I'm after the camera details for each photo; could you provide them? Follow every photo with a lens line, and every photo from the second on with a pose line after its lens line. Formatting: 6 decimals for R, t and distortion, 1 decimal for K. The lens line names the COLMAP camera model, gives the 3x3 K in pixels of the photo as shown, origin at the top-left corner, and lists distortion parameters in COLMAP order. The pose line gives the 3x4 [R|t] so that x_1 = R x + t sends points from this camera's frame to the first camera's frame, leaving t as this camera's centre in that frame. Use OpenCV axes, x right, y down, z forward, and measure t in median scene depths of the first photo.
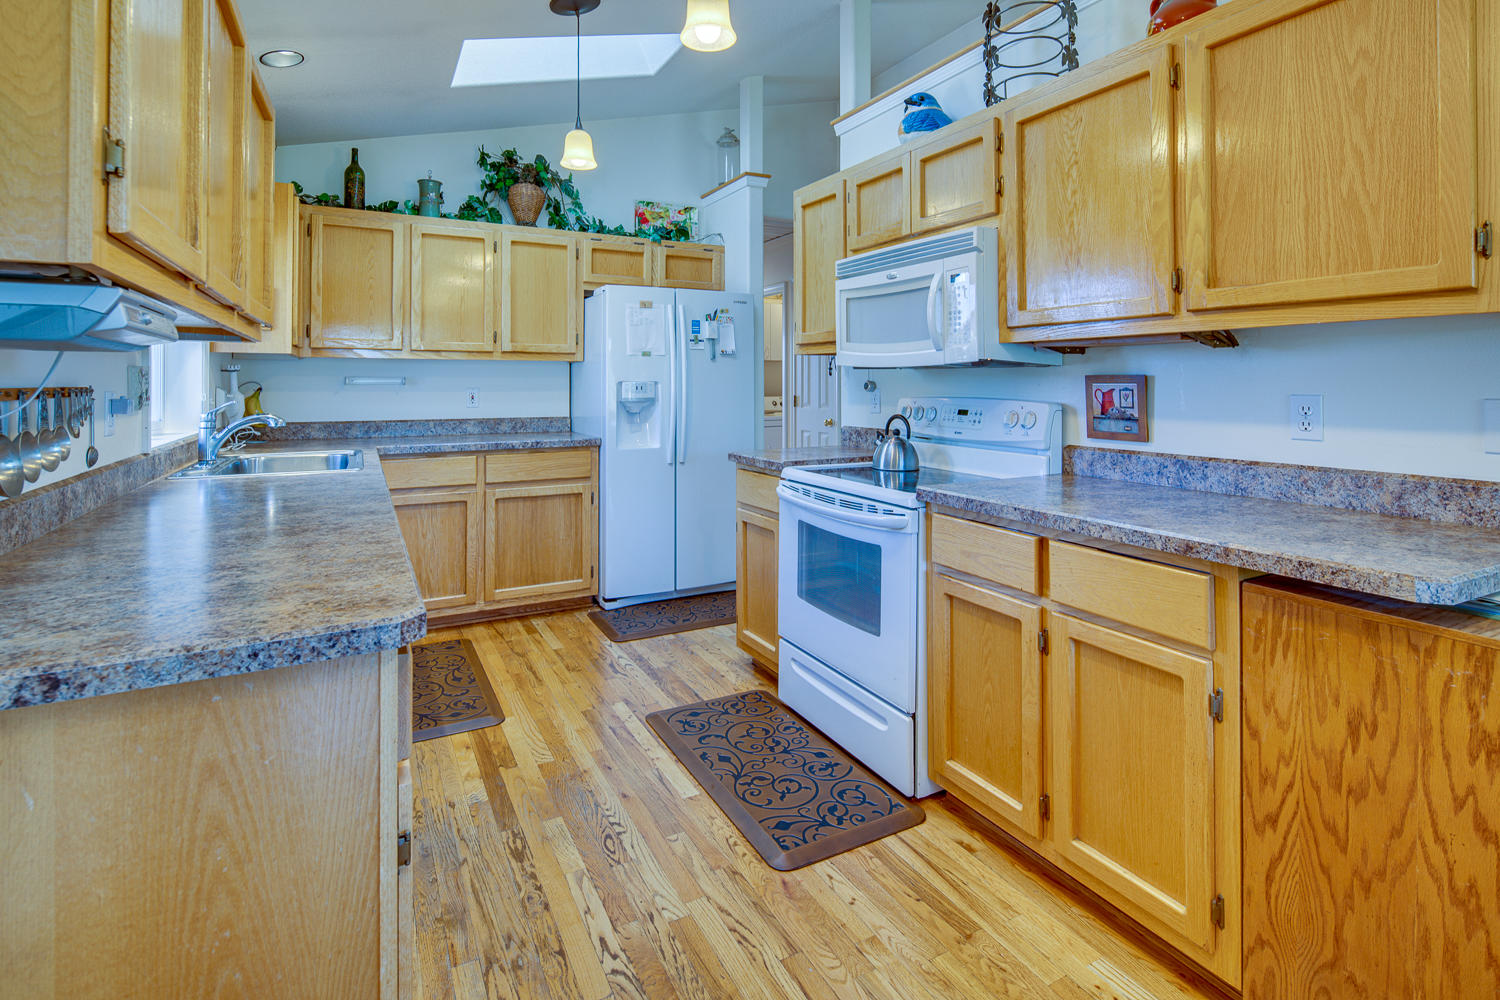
lens RADIAL K [[739.0, 0, 724.0], [0, 739.0, 375.7], [0, 0, 1]] dist [0.015041, -0.000762]
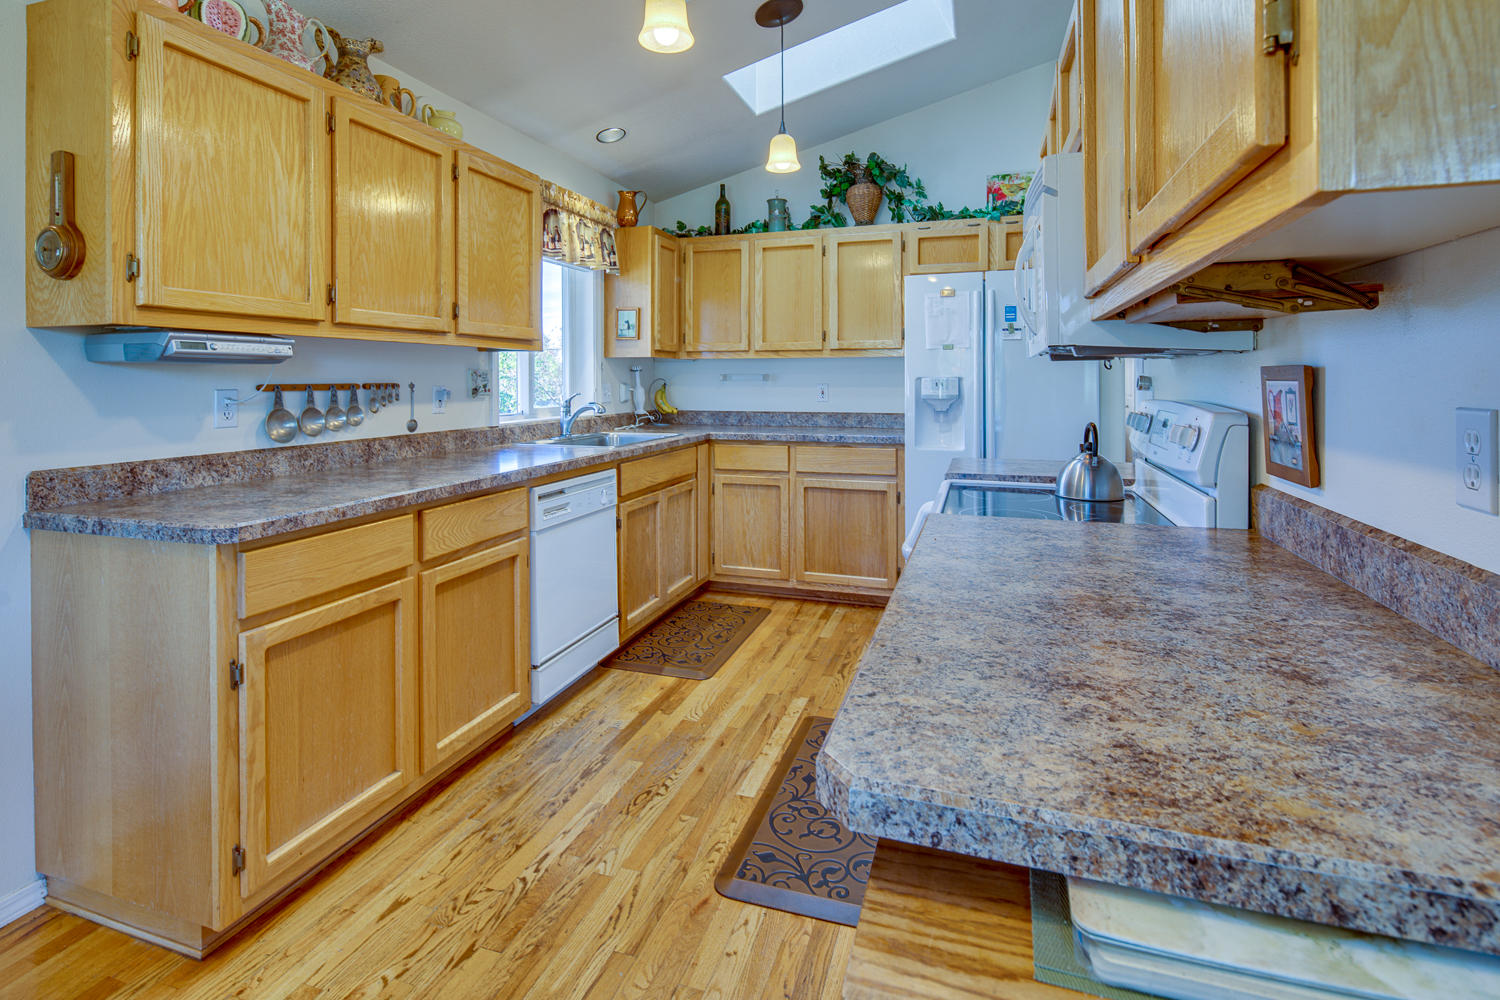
lens RADIAL K [[739.0, 0, 724.0], [0, 739.0, 375.7], [0, 0, 1]] dist [0.015041, -0.000762]
pose [[0.691642, -0.004960, -0.722224, 0.382190], [0.009766, 0.999949, 0.002485, 0.000909], [0.722175, -0.008771, 0.691655, 0.173436]]
